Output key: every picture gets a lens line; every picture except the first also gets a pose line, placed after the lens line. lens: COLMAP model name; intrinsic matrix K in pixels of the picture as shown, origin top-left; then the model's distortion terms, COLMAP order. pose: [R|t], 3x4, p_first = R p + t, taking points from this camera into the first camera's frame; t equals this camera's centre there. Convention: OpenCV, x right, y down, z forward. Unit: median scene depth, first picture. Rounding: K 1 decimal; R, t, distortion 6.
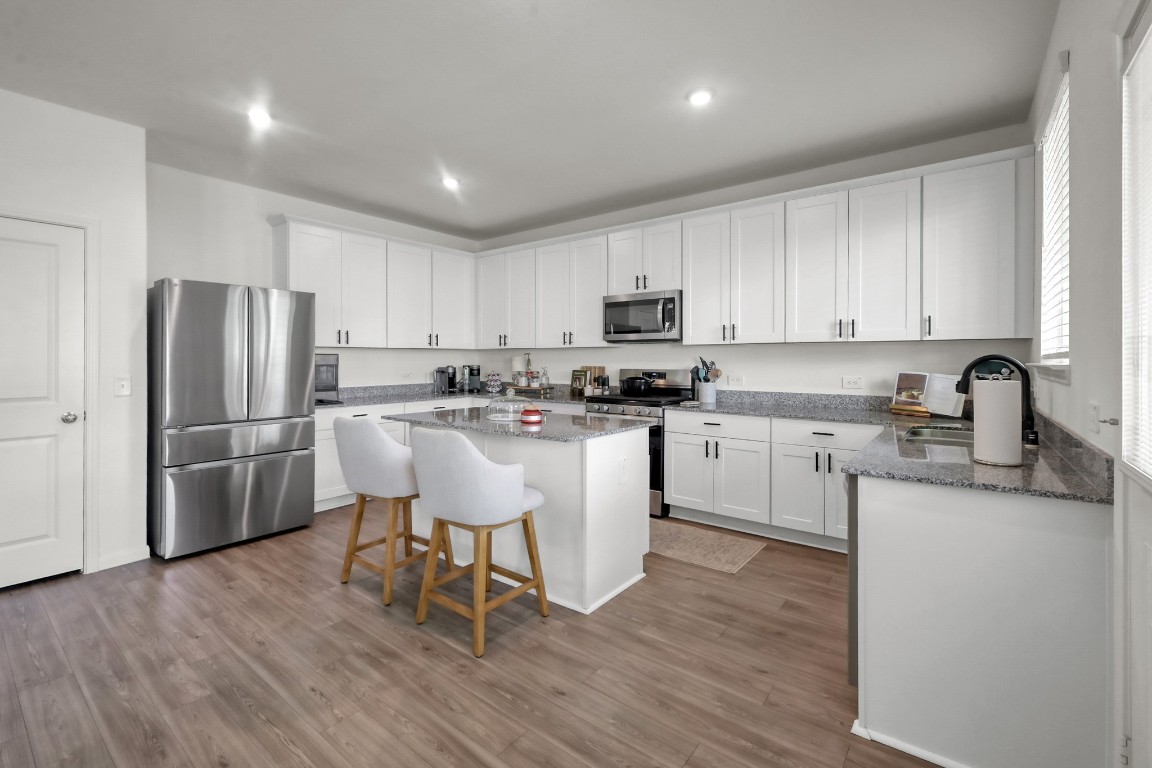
lens RADIAL K [[497.9, 0, 572.4], [0, 497.9, 363.8], [0, 0, 1]] dist [0.003017, 0.000789]
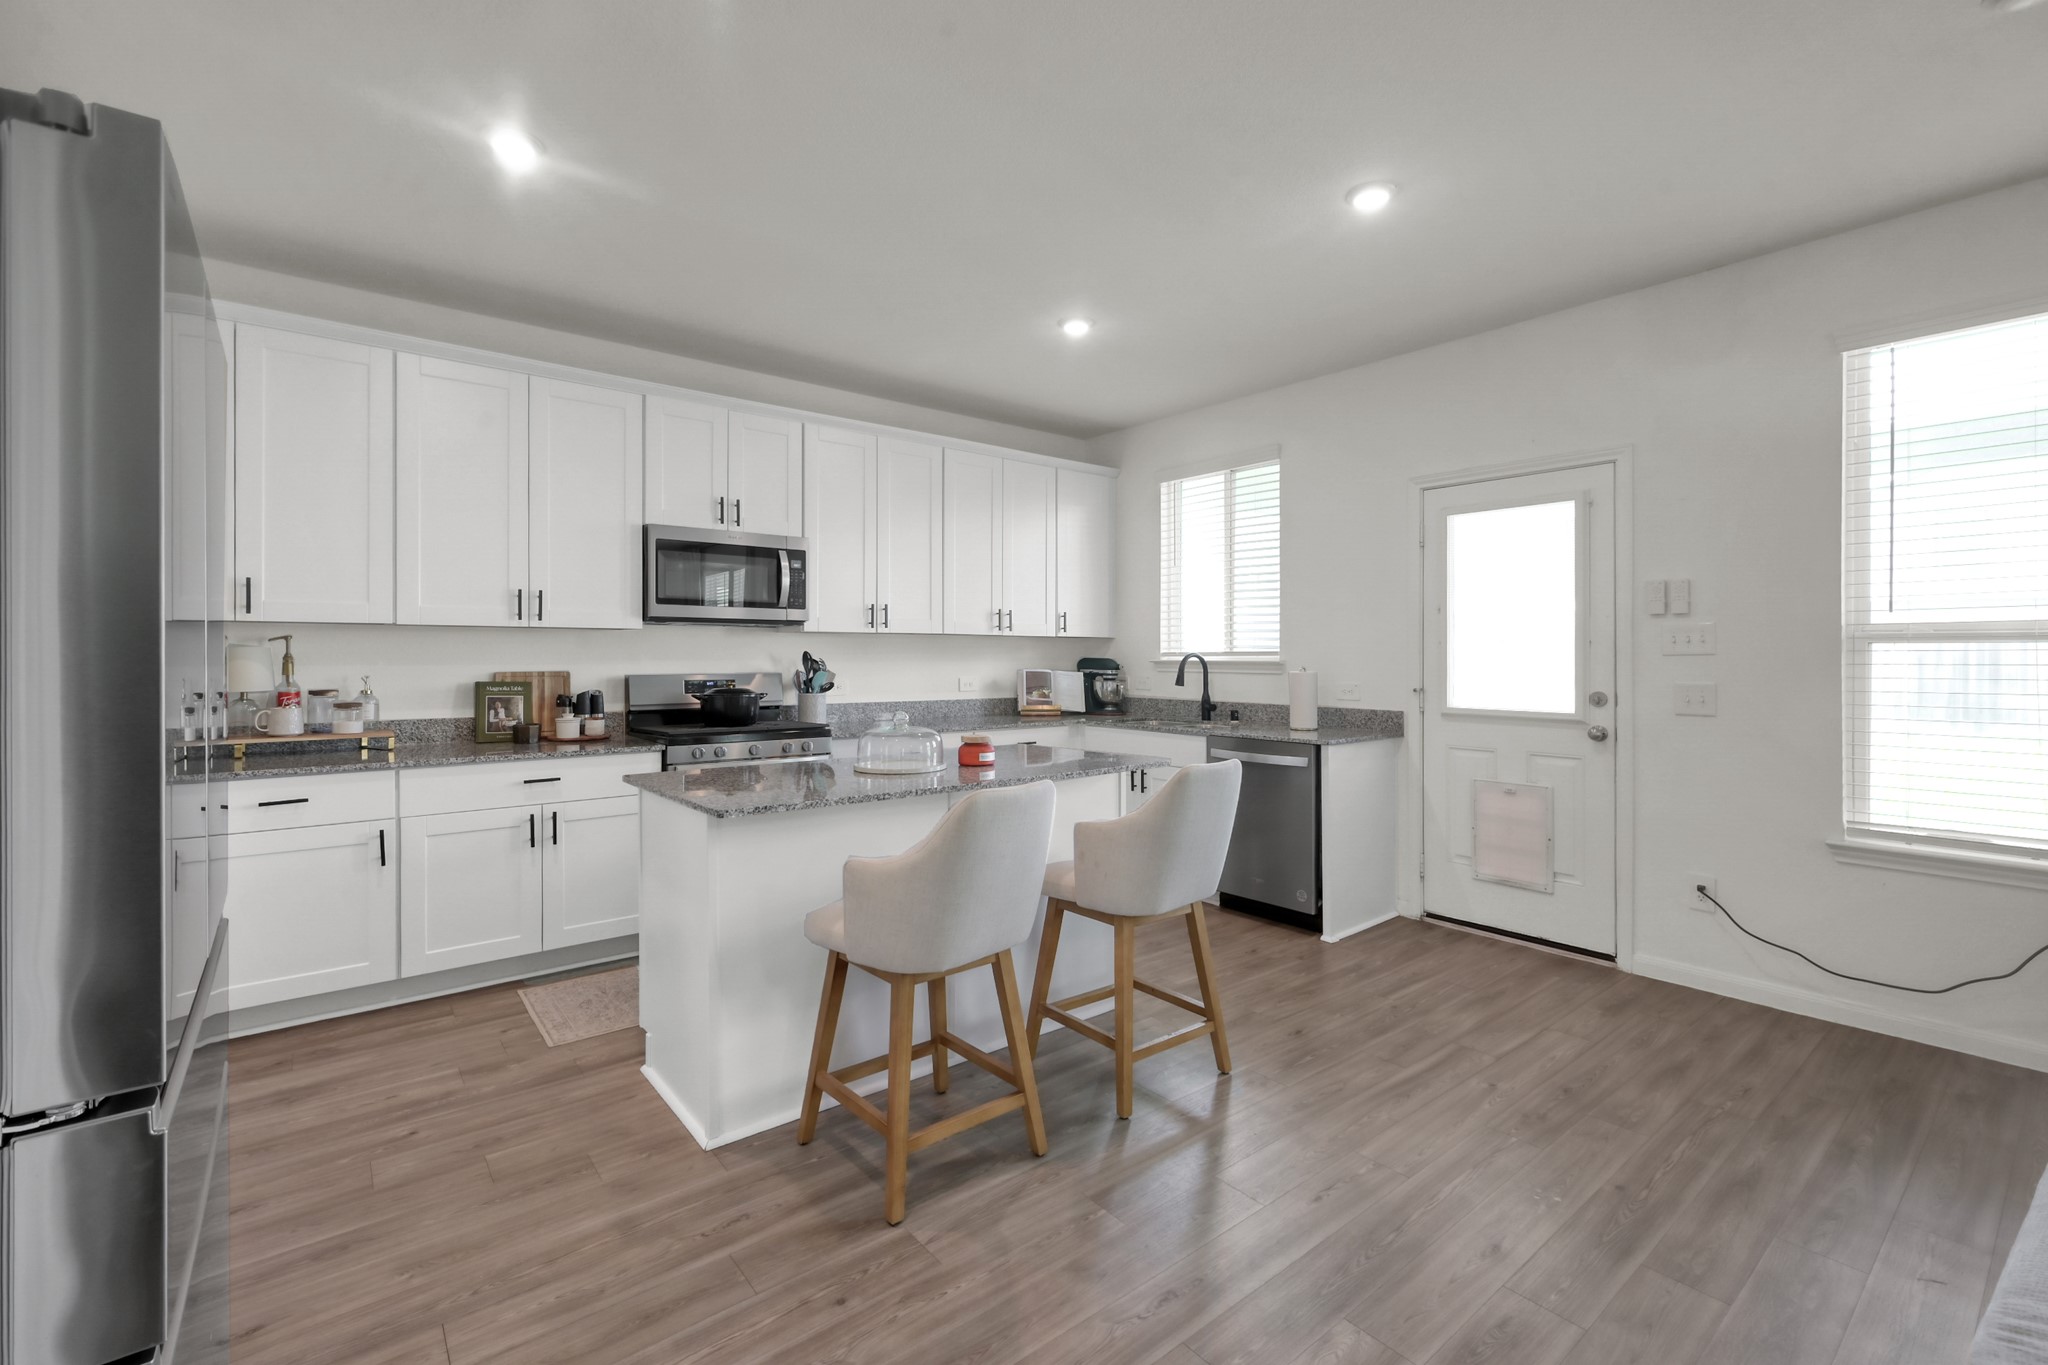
lens RADIAL K [[885.2, 0, 1029.1], [0, 885.2, 663.6], [0, 0, 1]] dist [0.003017, 0.000789]
pose [[0.229931, -0.004797, 0.973195, -0.758494], [0.009202, 0.999954, 0.002755, 0.000099], [-0.973163, 0.008322, 0.229964, 0.503059]]
